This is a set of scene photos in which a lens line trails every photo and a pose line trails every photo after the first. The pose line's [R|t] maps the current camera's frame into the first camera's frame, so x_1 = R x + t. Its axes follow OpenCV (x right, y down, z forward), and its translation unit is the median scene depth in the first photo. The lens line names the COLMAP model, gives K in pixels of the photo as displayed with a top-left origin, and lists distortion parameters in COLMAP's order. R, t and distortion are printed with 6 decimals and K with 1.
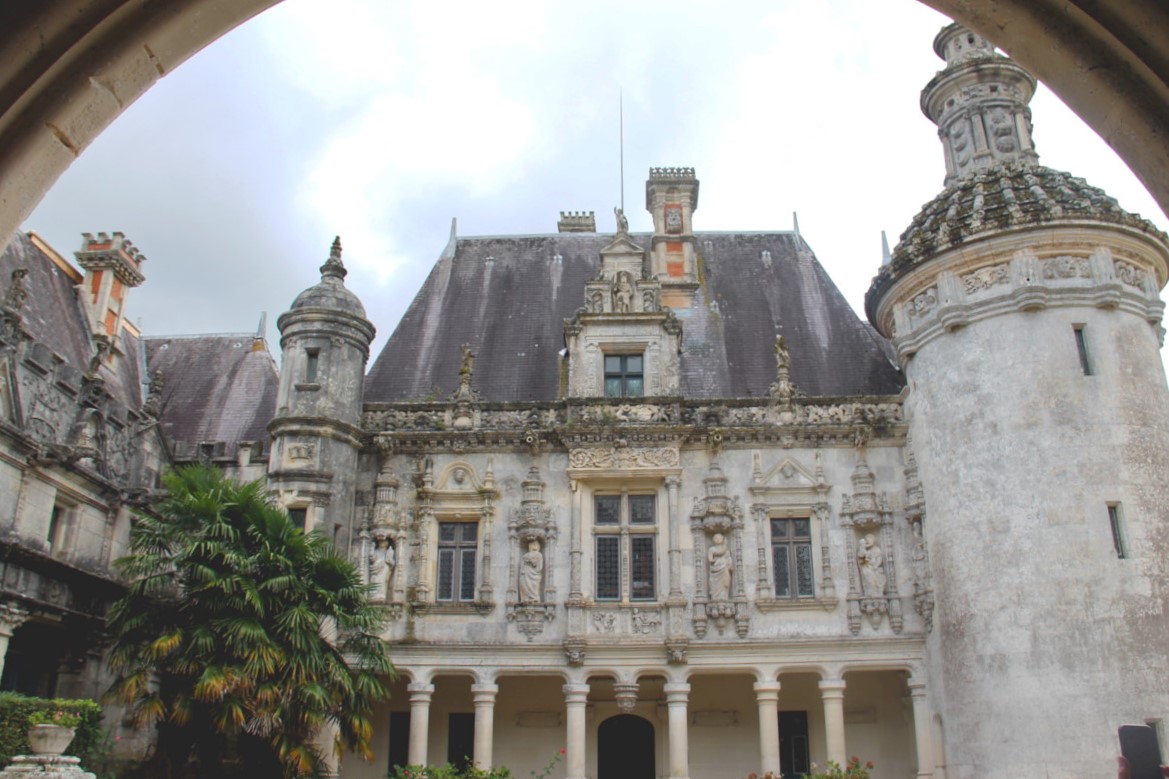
lens RADIAL K [[971.9, 0, 588.1], [0, 971.9, 388.6], [0, 0, 1]] dist [-0.134829, 0.043265]
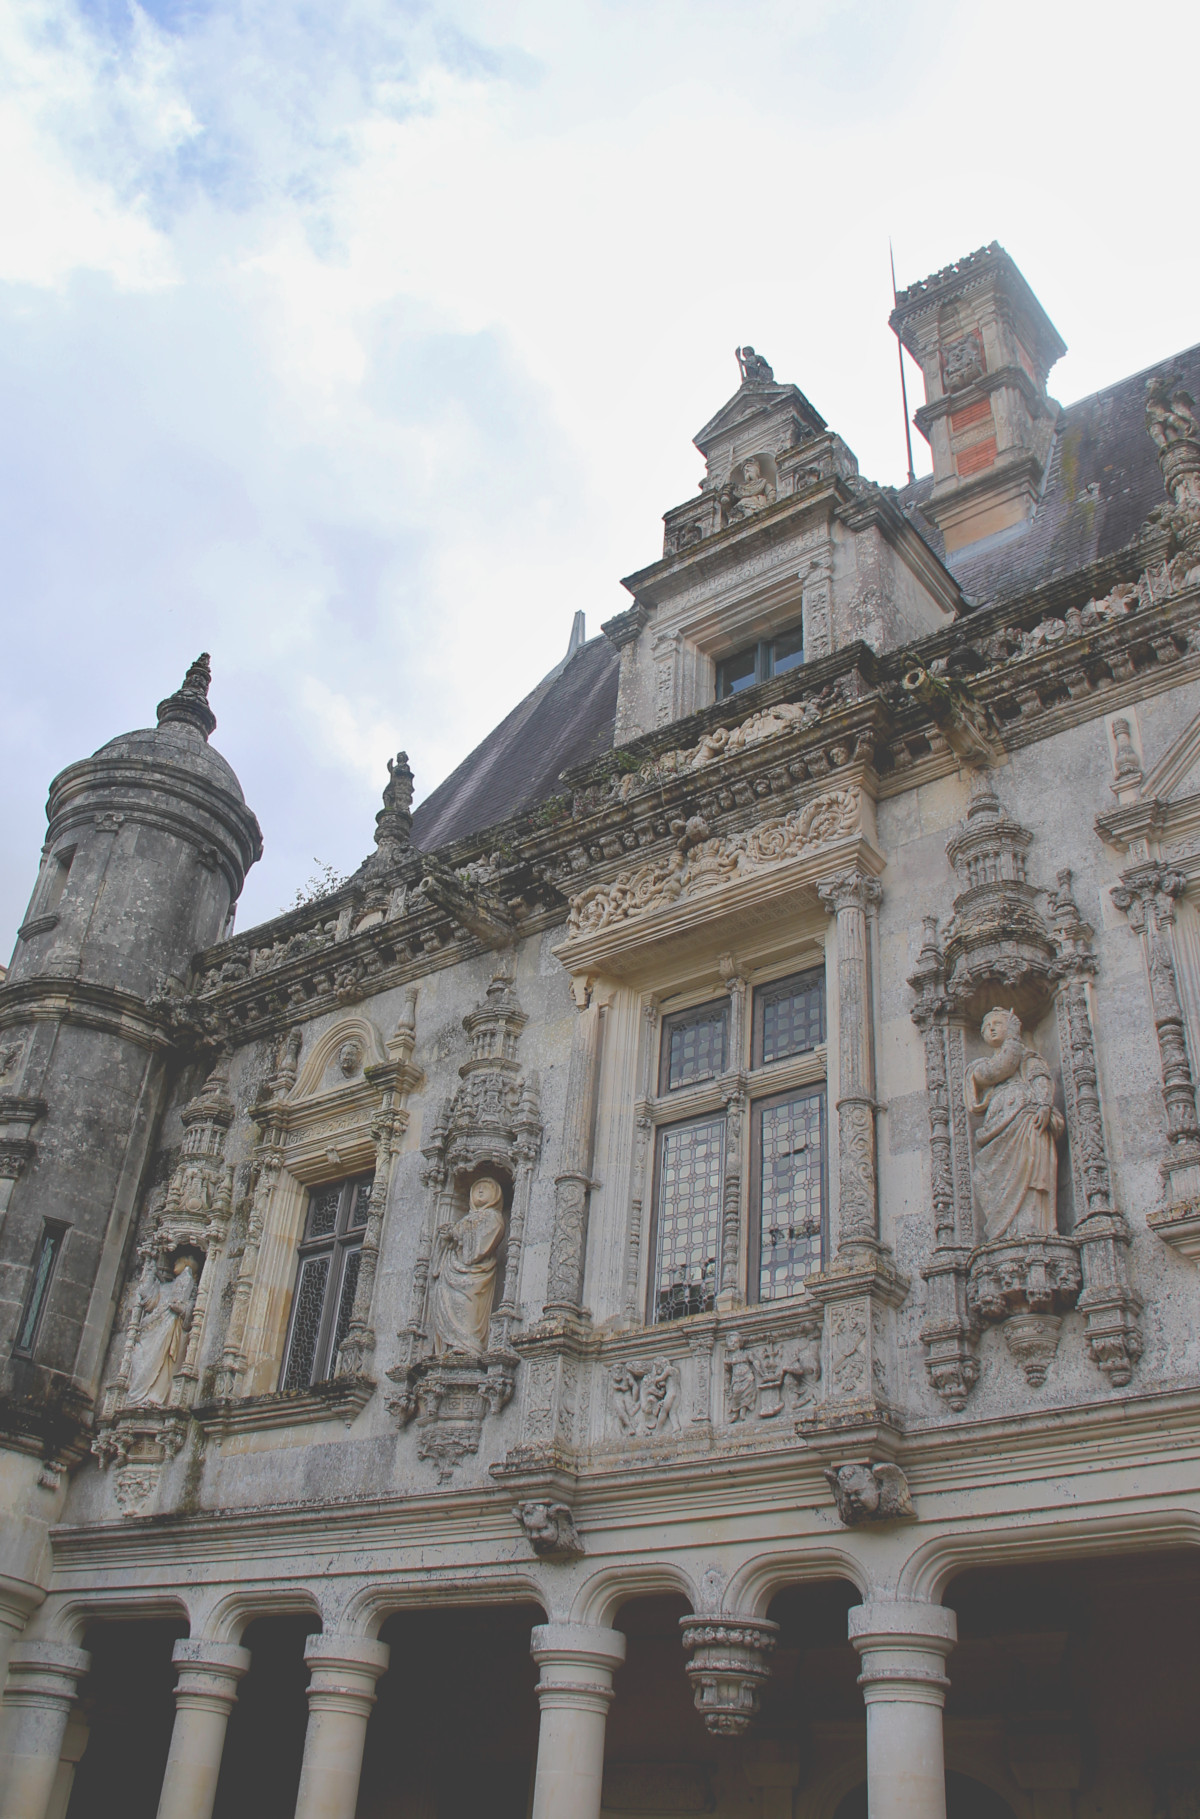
lens RADIAL K [[1545.5, 0, 609.7], [0, 1545.5, 907.5], [0, 0, 1]] dist [-0.143110, 0.043447]
pose [[0.806116, -0.290518, -0.515535, 0.274318], [0.146109, 0.941935, -0.302343, 0.236162], [0.573437, 0.168399, 0.801756, 0.599674]]
